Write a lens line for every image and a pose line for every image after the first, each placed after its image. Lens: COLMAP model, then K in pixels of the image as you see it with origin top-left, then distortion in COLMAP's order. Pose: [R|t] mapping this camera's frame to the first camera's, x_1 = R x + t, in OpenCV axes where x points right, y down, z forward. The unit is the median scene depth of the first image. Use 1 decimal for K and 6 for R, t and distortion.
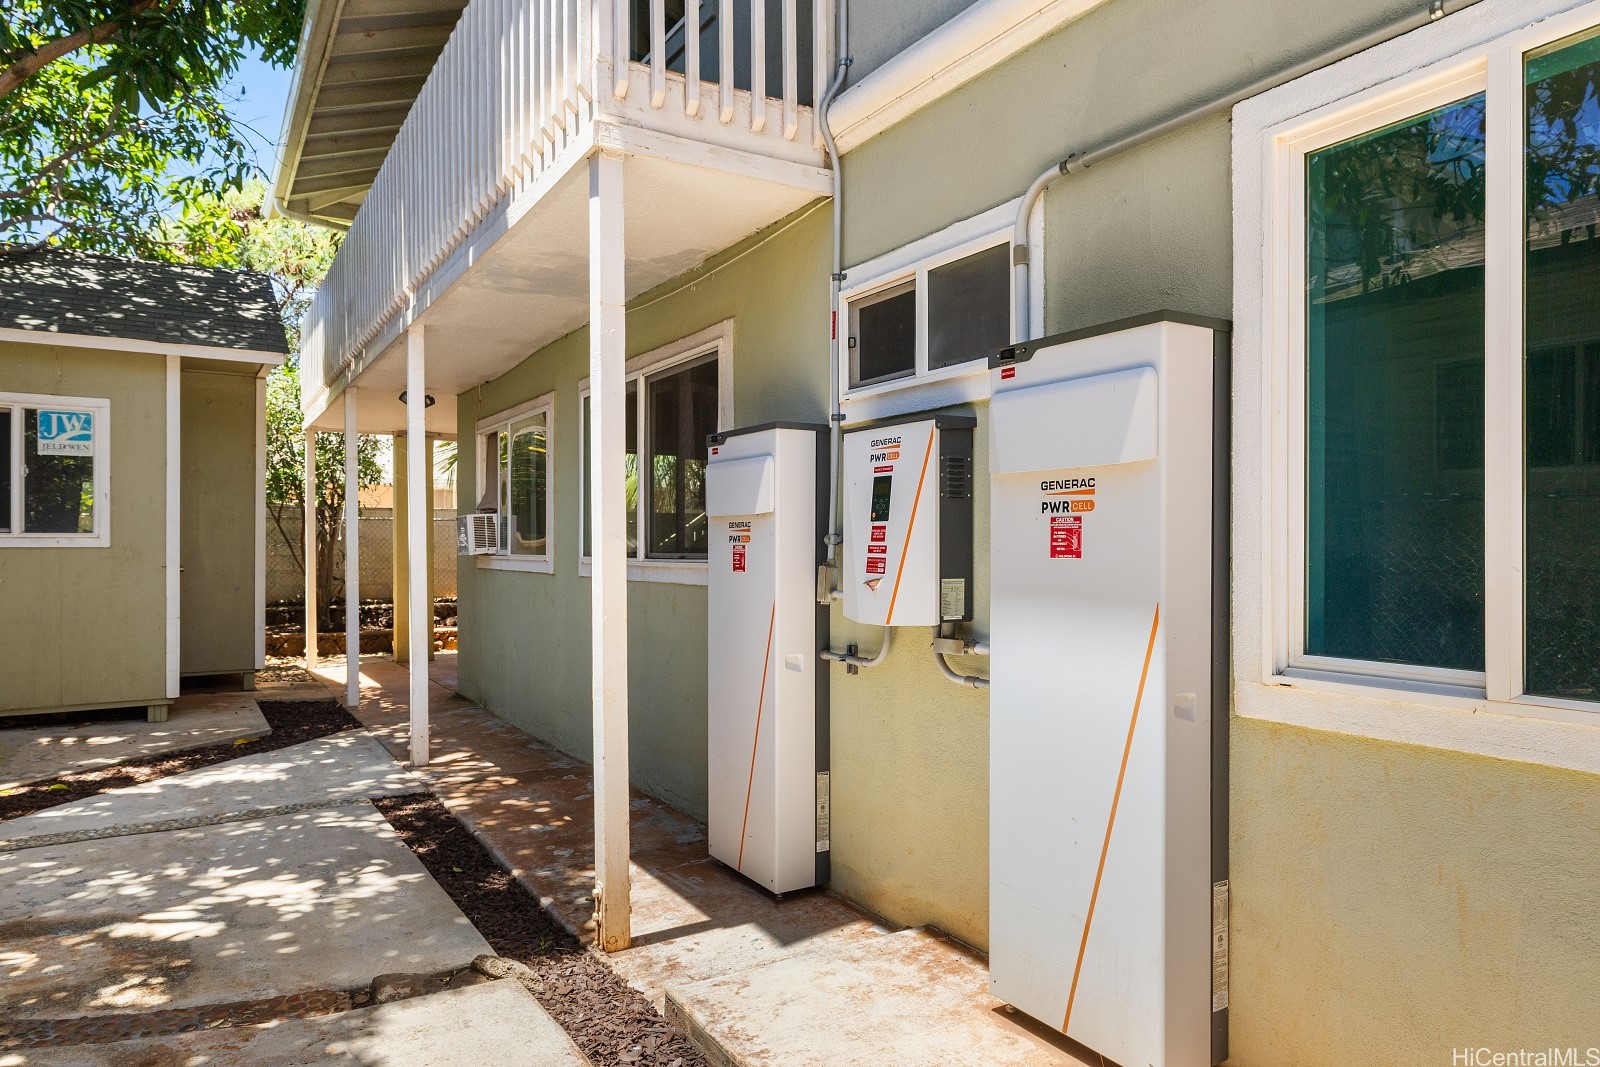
lens RADIAL K [[1018.5, 0, 798.0], [0, 1018.5, 541.9], [0, 0, 1]] dist [-0.001732, -0.000285]
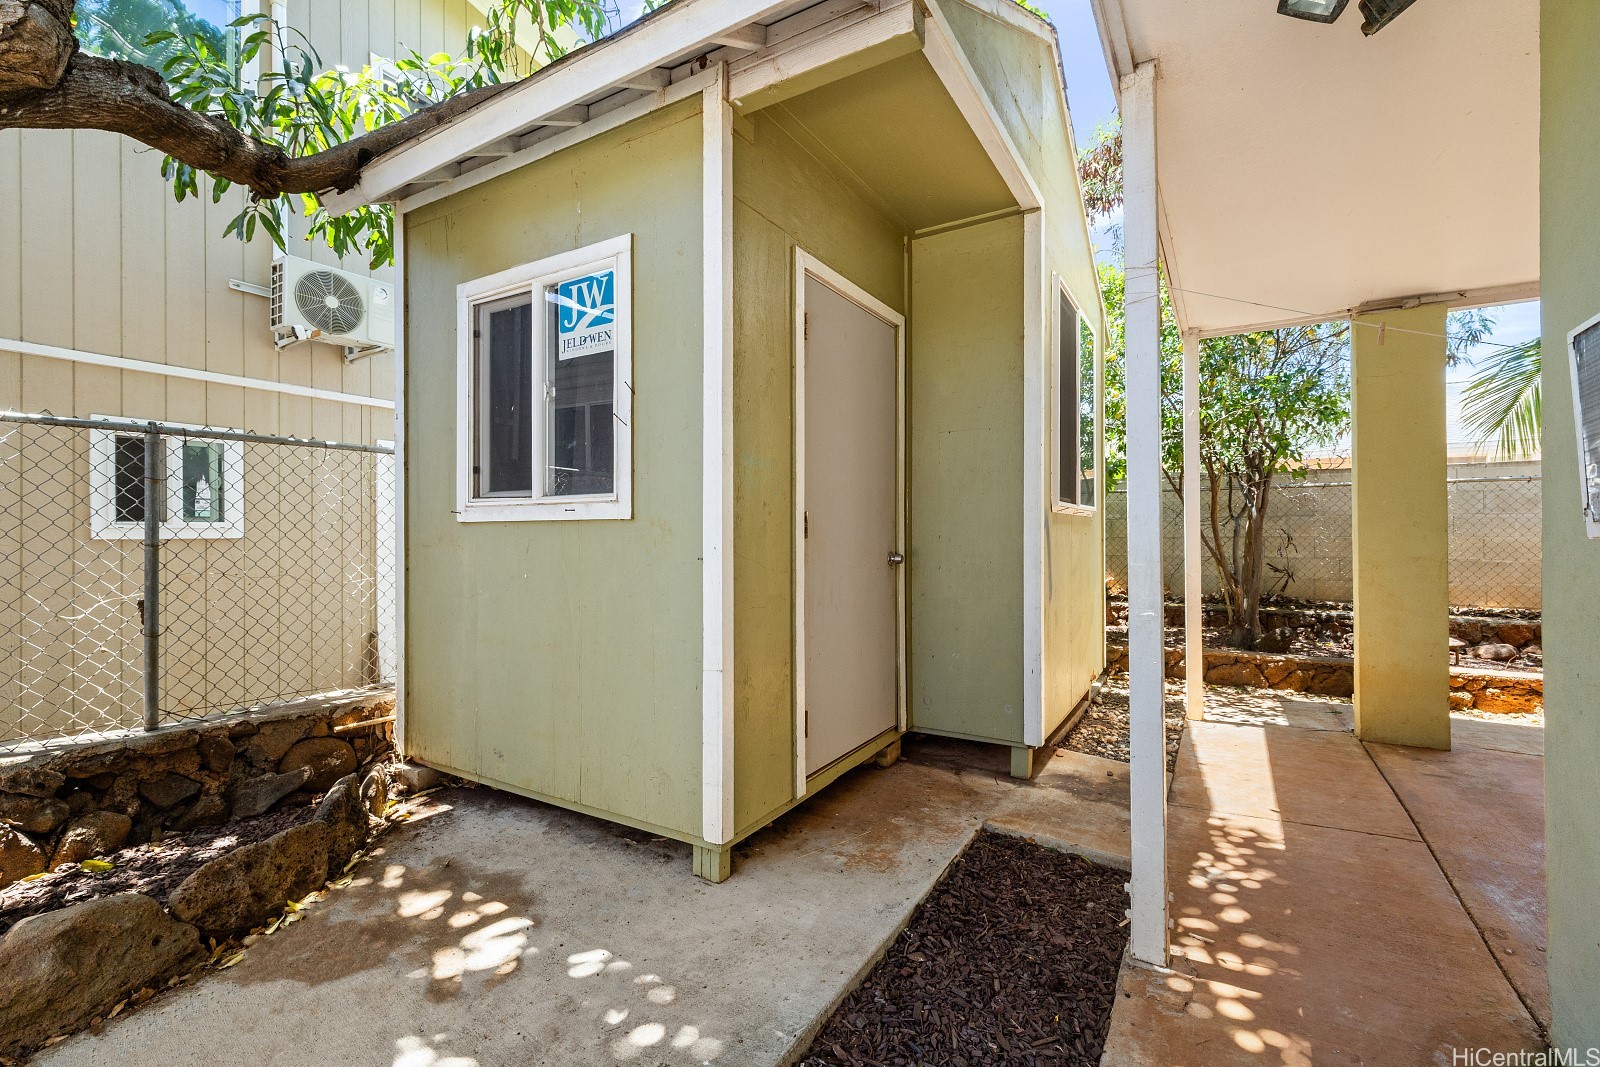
lens RADIAL K [[699.8, 0, 798.7], [0, 699.8, 532.4], [0, 0, 1]] dist [0.001714, 0.000198]
pose [[0.455700, -0.003212, -0.890127, -0.320619], [0.008545, 0.999963, 0.000766, 0.012302], [0.890092, -0.007955, 0.455711, 0.912408]]
